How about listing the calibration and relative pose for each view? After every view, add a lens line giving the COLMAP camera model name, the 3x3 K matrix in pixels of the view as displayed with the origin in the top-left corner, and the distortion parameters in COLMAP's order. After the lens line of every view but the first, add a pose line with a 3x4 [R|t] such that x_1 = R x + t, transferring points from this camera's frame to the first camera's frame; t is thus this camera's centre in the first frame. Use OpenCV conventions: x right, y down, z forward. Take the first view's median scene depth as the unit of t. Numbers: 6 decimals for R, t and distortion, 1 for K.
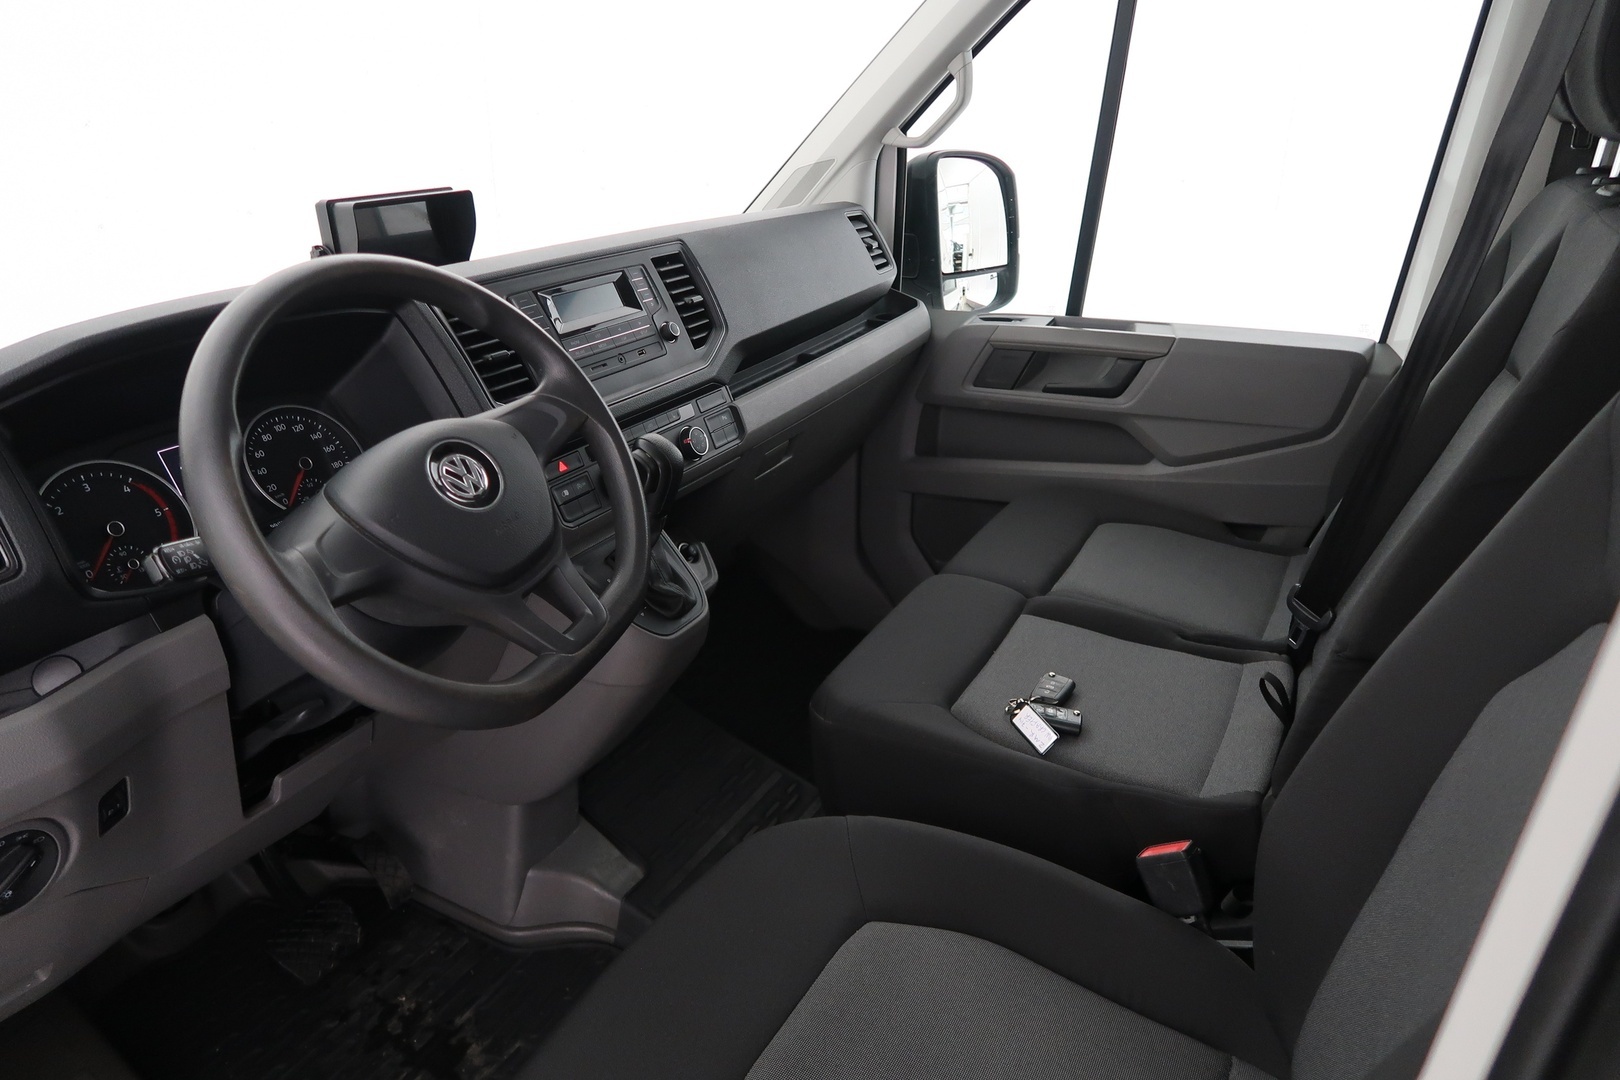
lens RADIAL K [[1134.1, 0, 803.6], [0, 1134.1, 521.4], [0, 0, 1]] dist [-0.010756, 0.006630]
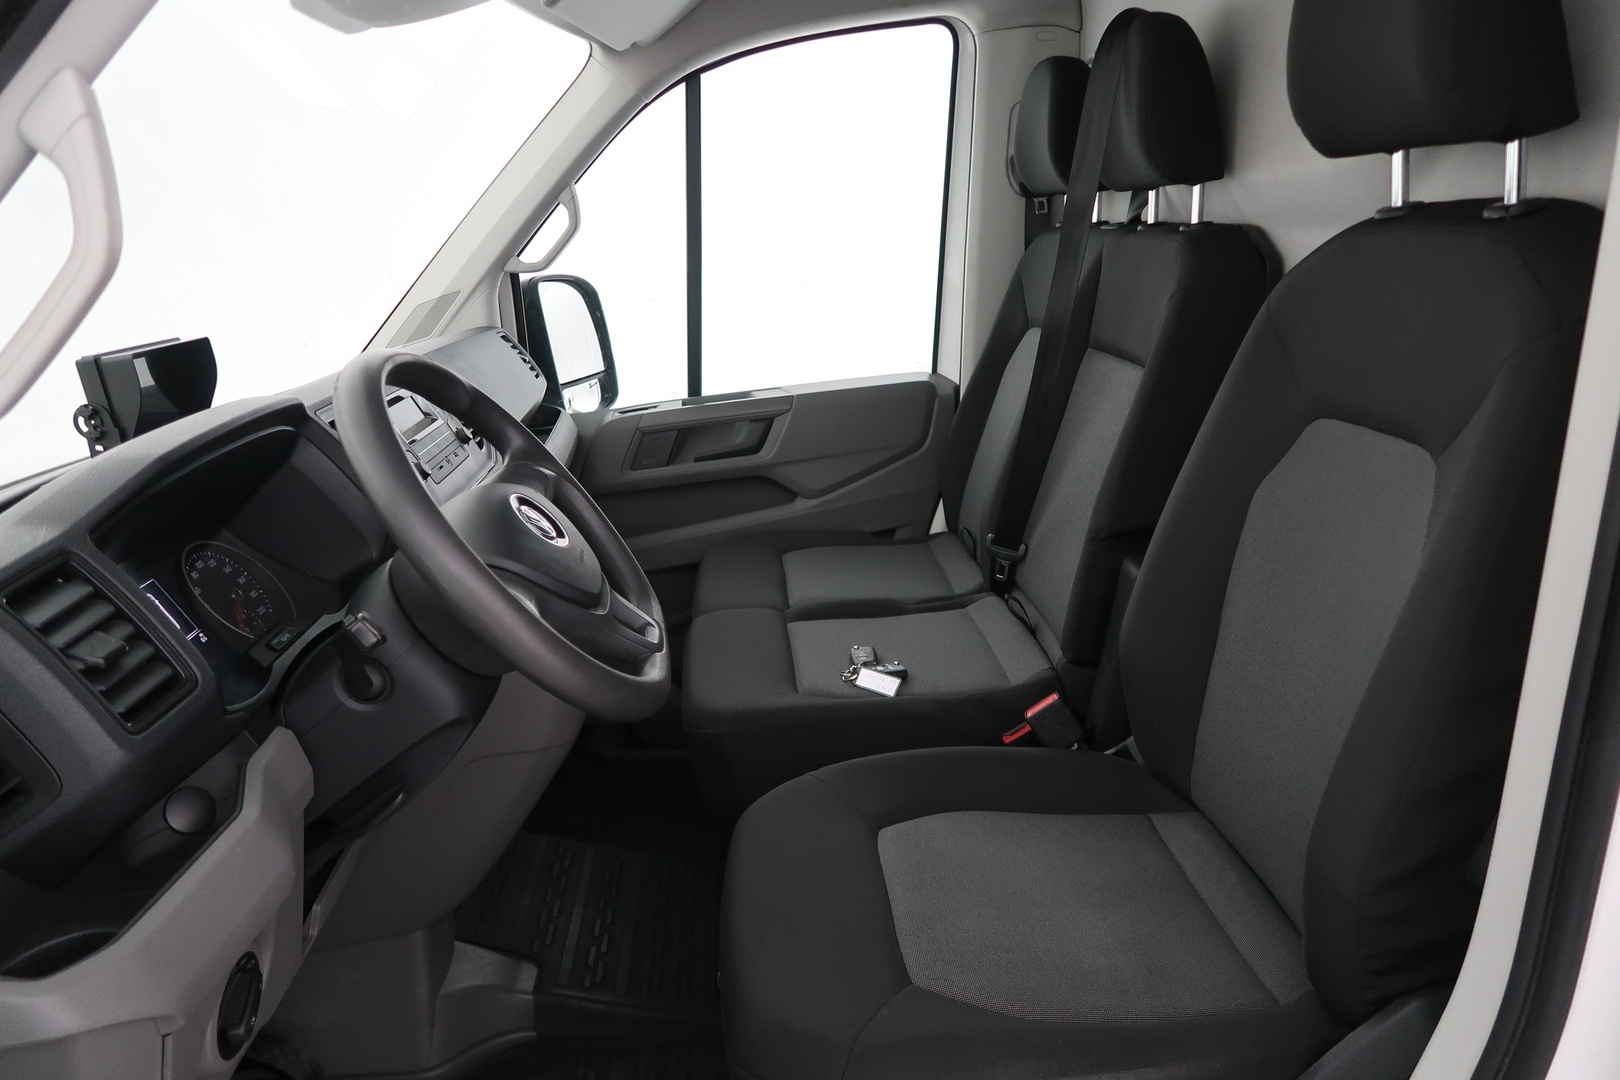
lens RADIAL K [[1134.1, 0, 803.6], [0, 1134.1, 521.4], [0, 0, 1]] dist [-0.010756, 0.006630]
pose [[0.850766, -0.205422, 0.483734, -0.341794], [0.266023, 0.962142, -0.059284, 0.053708], [-0.453243, 0.179121, 0.873205, -0.057804]]
